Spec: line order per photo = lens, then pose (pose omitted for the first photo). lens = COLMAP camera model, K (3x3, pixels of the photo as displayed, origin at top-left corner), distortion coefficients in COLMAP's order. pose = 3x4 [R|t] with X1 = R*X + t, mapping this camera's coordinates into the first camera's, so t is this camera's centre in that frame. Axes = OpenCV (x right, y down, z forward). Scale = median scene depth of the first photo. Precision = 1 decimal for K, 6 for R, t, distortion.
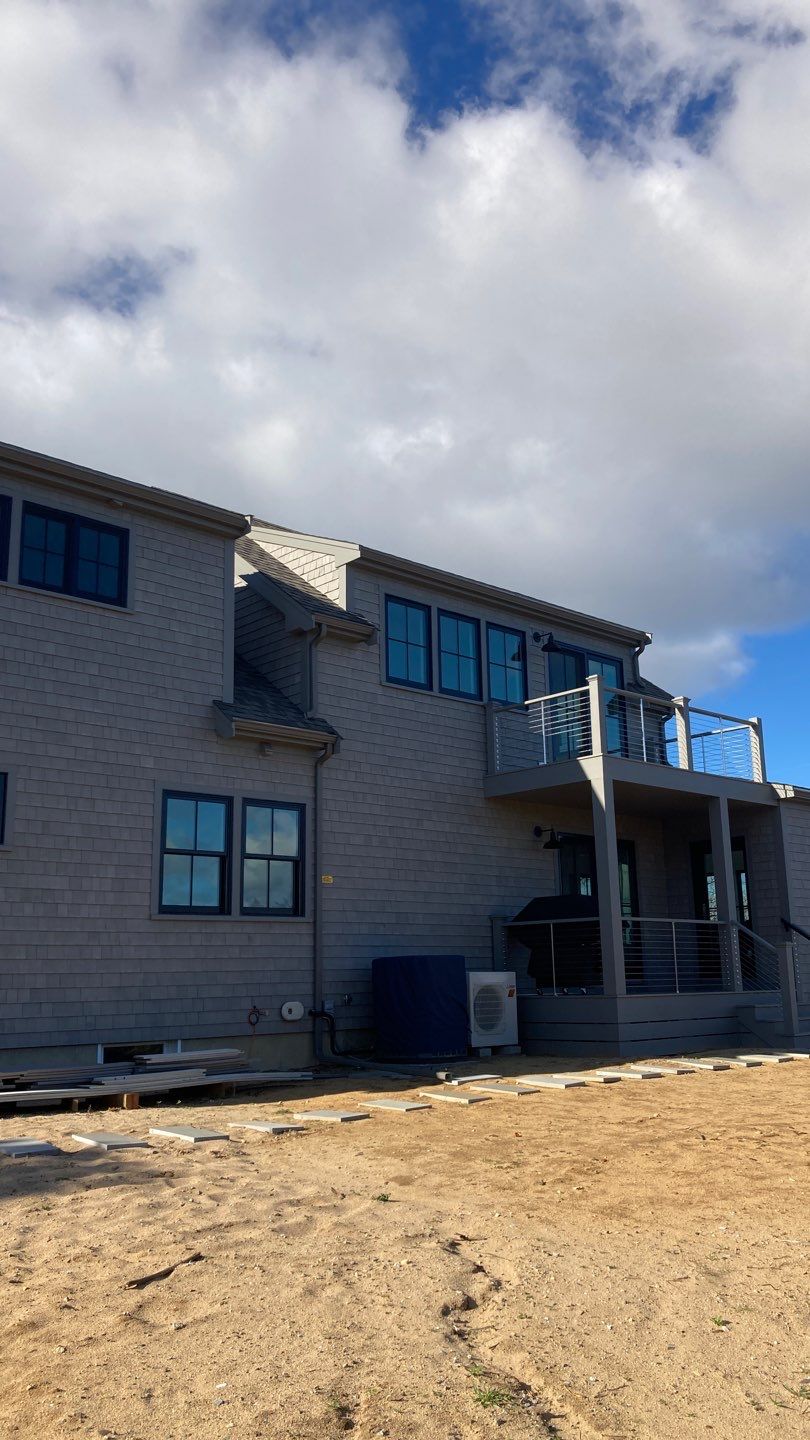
lens RADIAL K [[1178.7, 0, 405.0], [0, 1178.7, 720.0], [0, 0, 1]] dist [0.072794, -0.223666]
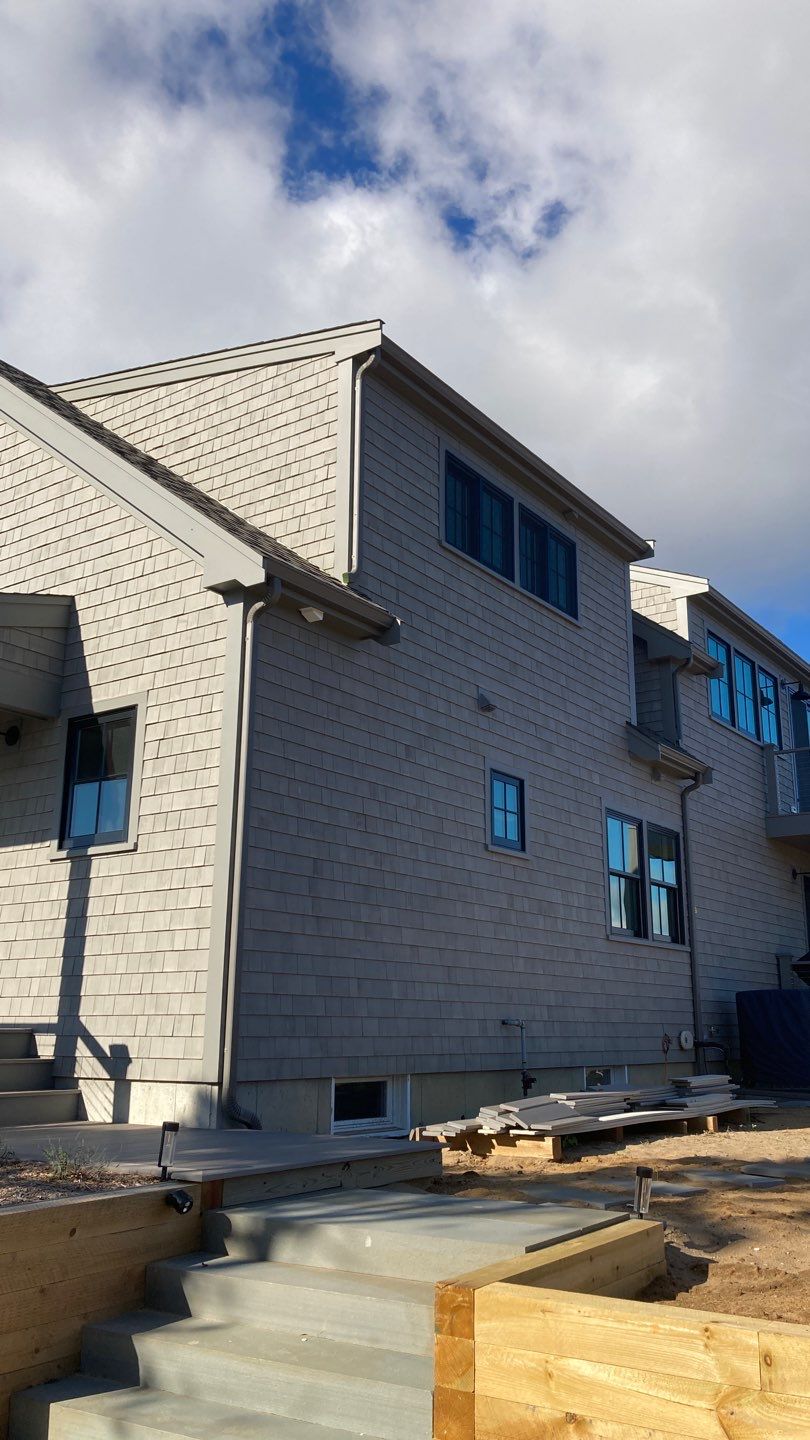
lens RADIAL K [[1166.5, 0, 386.8], [0, 1166.5, 721.2], [0, 0, 1]] dist [0.093318, -0.214491]
pose [[0.983298, 0.064812, 0.170069, -0.548562], [-0.056376, 0.996949, -0.053982, 0.049548], [-0.173049, 0.043492, 0.983952, 0.070432]]
